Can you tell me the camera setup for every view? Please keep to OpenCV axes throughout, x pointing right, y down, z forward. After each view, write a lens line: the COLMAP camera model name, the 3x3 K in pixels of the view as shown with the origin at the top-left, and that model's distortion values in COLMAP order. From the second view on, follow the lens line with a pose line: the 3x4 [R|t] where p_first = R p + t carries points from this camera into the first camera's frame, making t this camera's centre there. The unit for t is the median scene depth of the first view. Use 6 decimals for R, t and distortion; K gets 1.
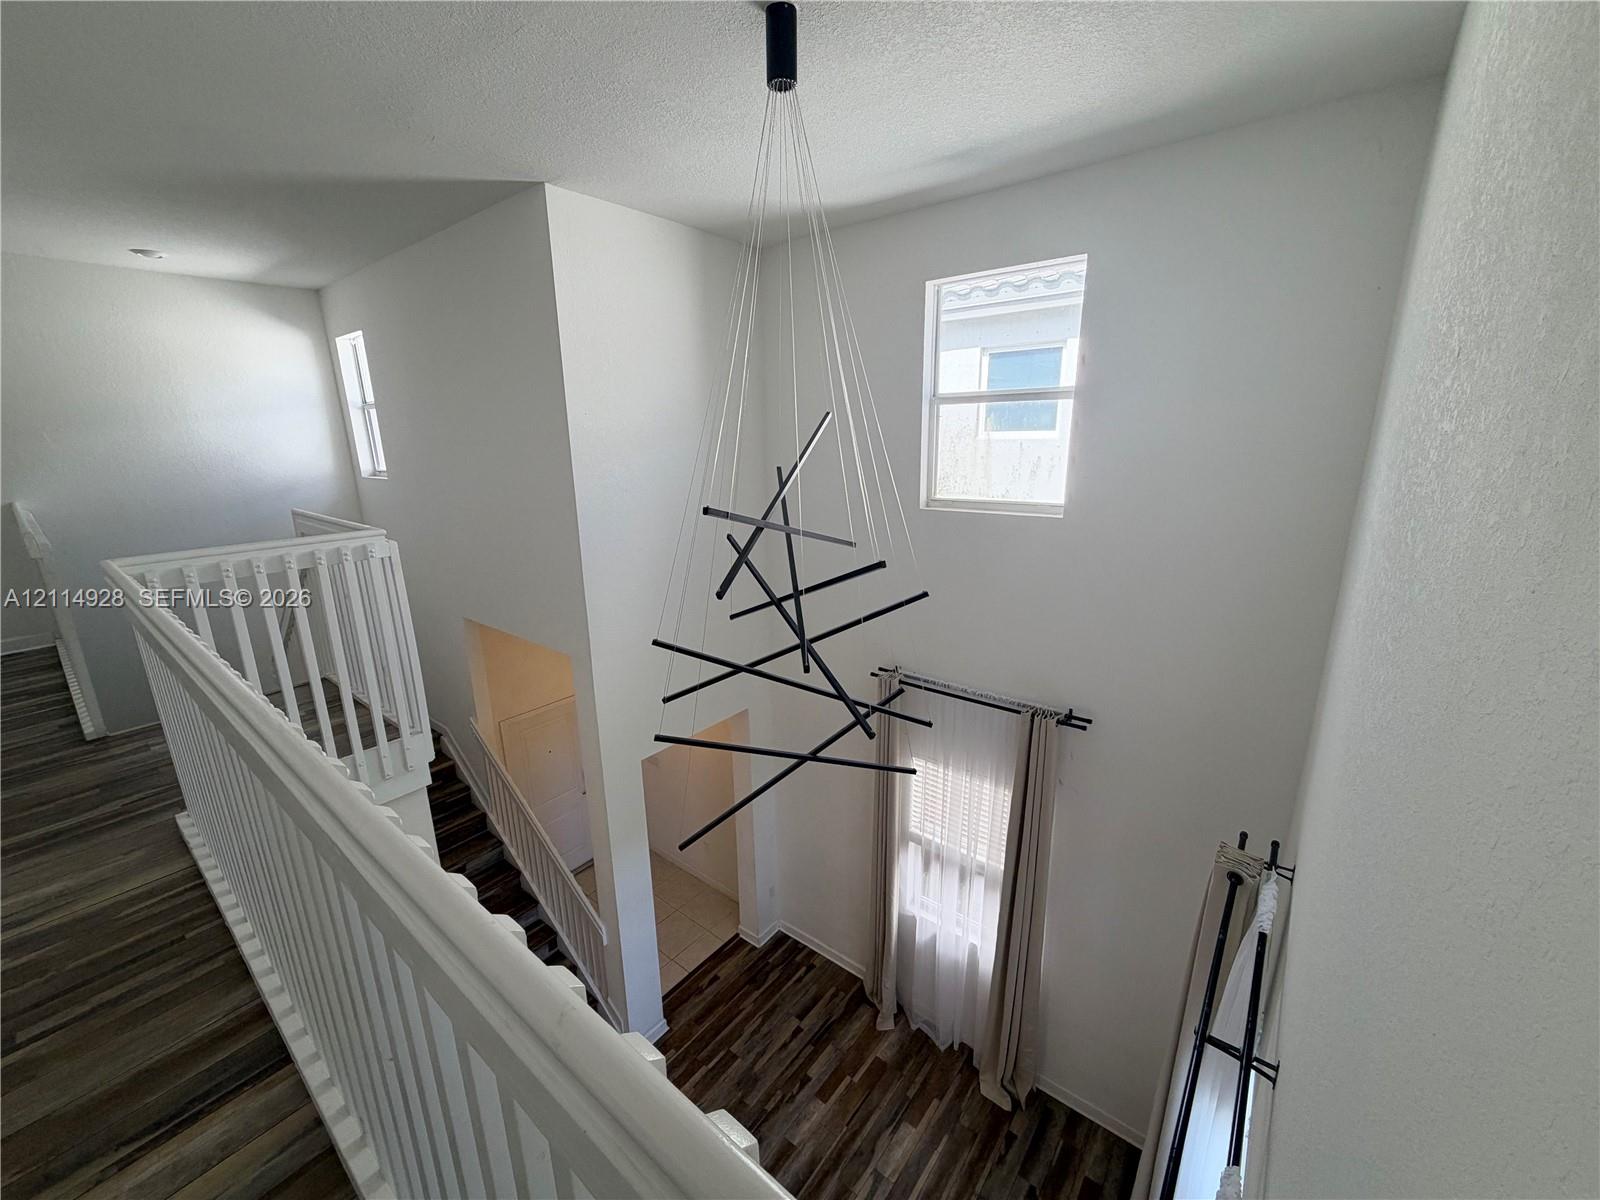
lens RADIAL K [[637.0, 0, 793.3], [0, 637.0, 599.2], [0, 0, 1]] dist [0.001043, -0.000514]
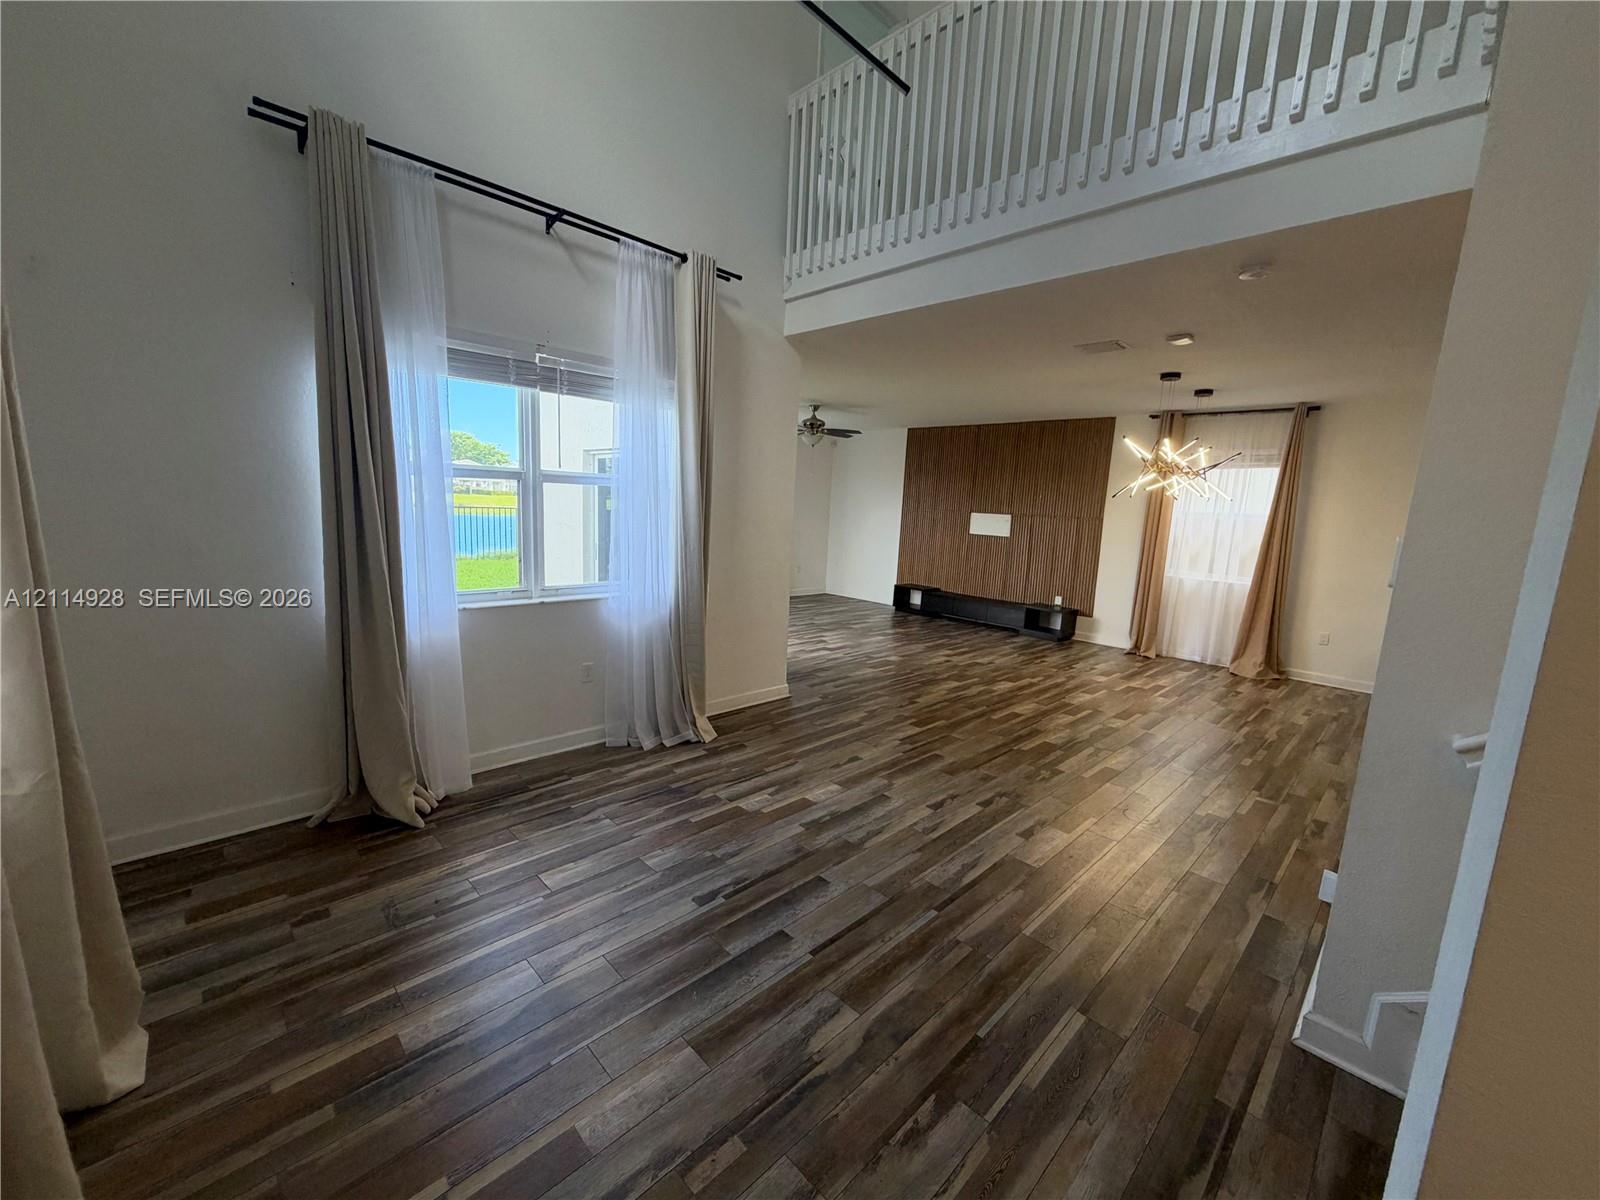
lens RADIAL K [[637.0, 0, 792.9], [0, 637.0, 603.2], [0, 0, 1]] dist [0.001043, -0.000514]
pose [[-0.992190, -0.048431, 0.114950, -0.130887], [0.002743, 0.912851, 0.408285, 0.548885], [-0.124706, 0.405411, -0.905588, 1.656339]]
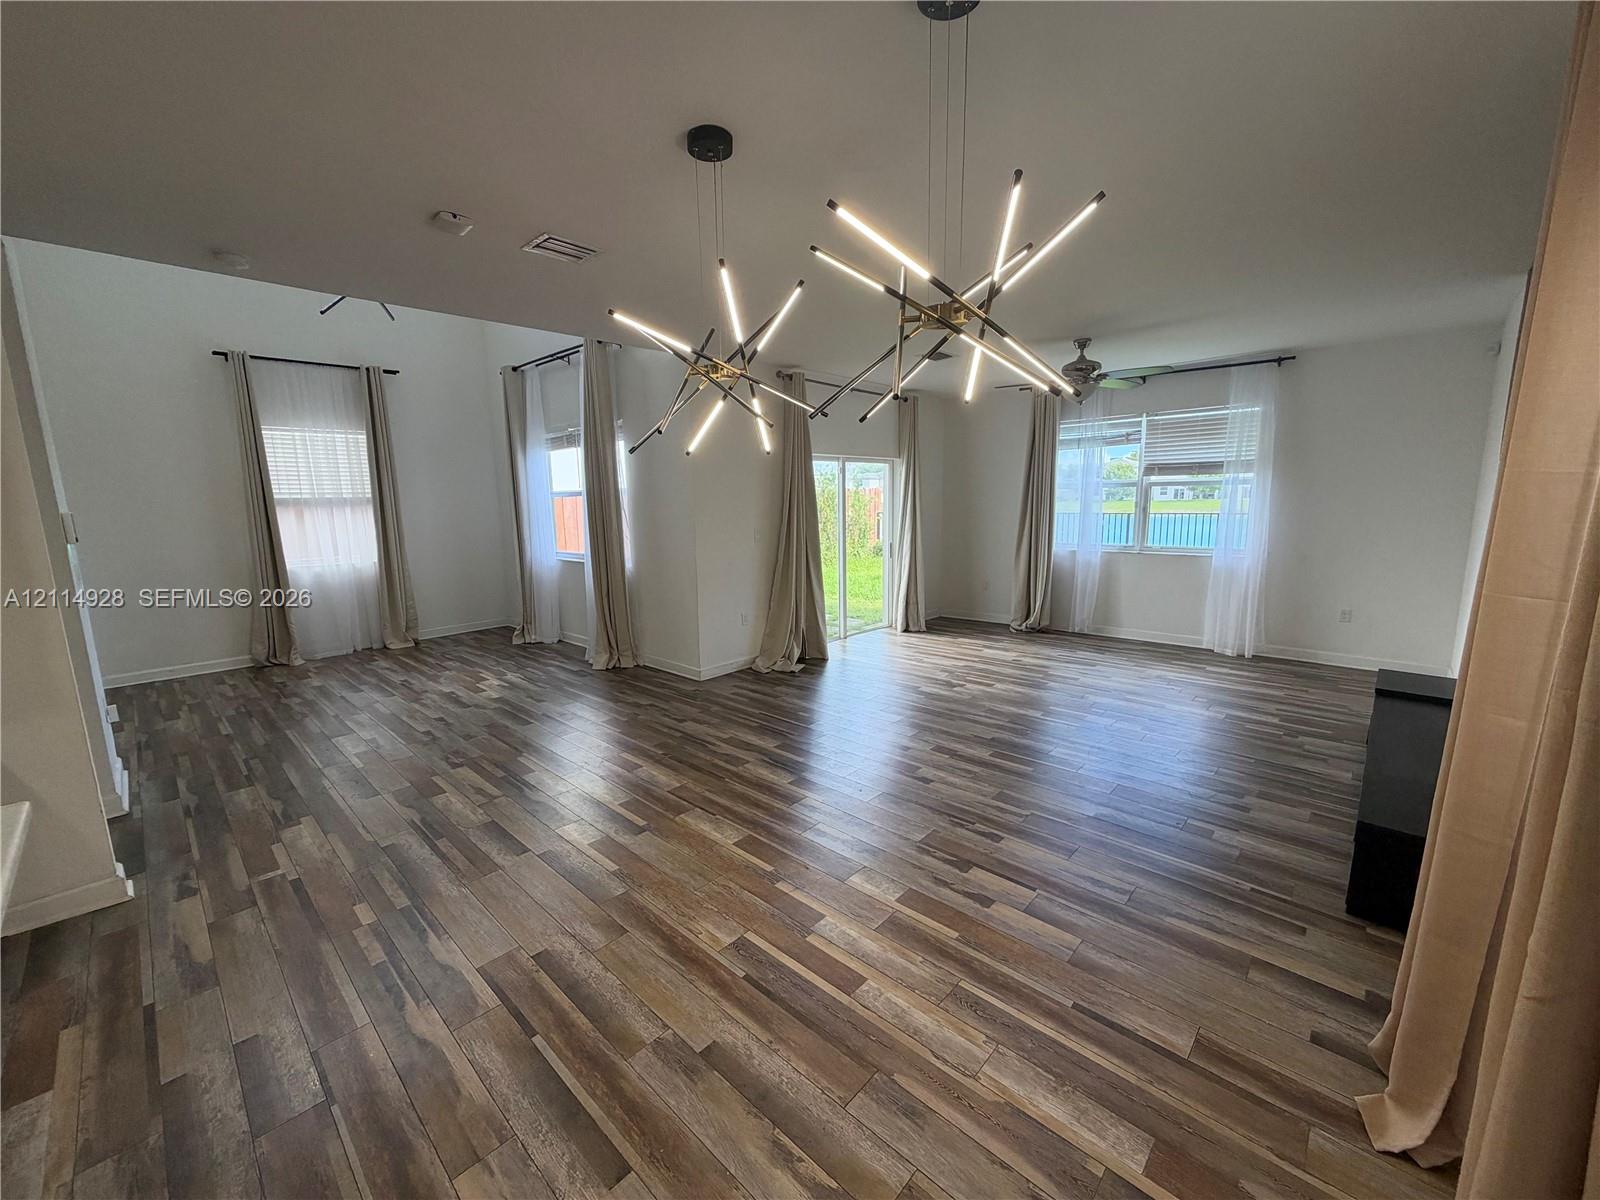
lens RADIAL K [[637.0, 0, 795.8], [0, 637.0, 601.4], [0, 0, 1]] dist [0.001043, -0.000514]
pose [[0.077938, -0.145393, 0.986299, -1.540116], [0.276615, 0.953619, 0.118718, 1.066705], [-0.957815, 0.263573, 0.114541, -0.143696]]
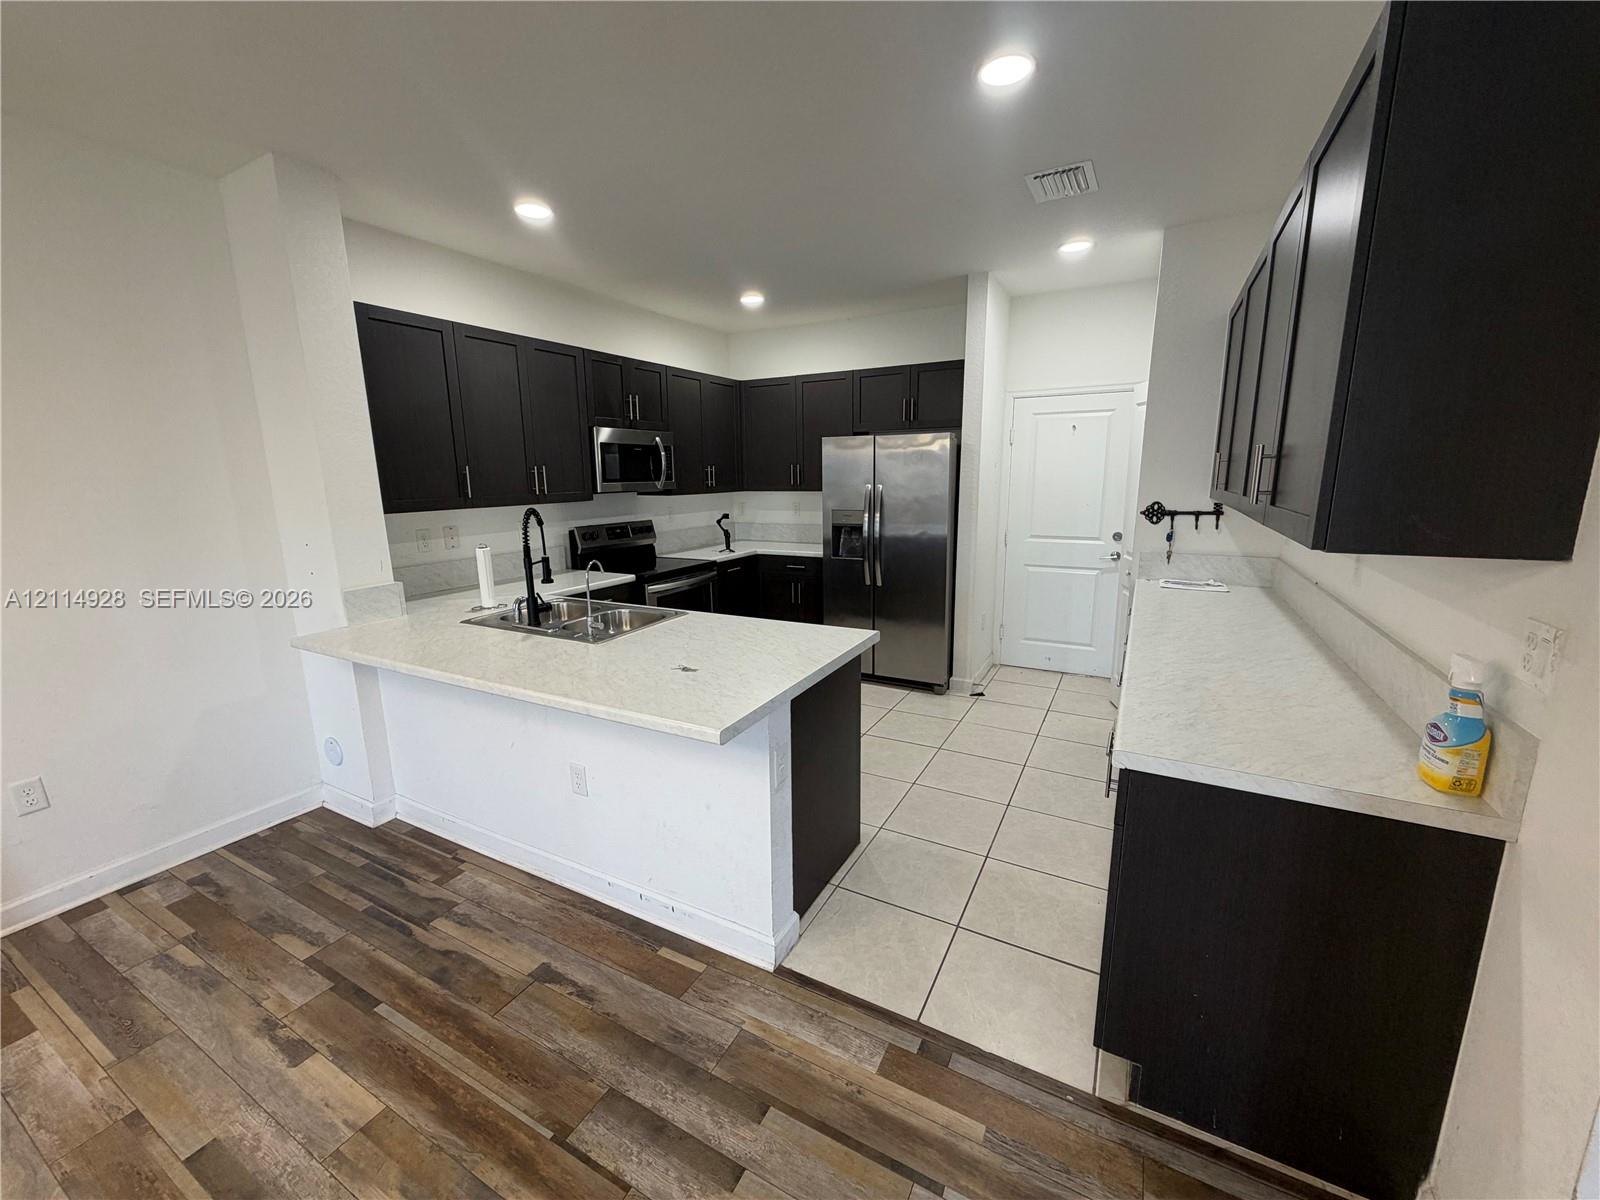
lens RADIAL K [[637.0, 0, 796.1], [0, 637.0, 599.2], [0, 0, 1]] dist [0.001043, -0.000514]
pose [[0.178290, 0.209500, -0.961417, -0.739964], [-0.243163, 0.956148, 0.163258, 0.918116], [0.953459, 0.204674, 0.221414, 0.354277]]
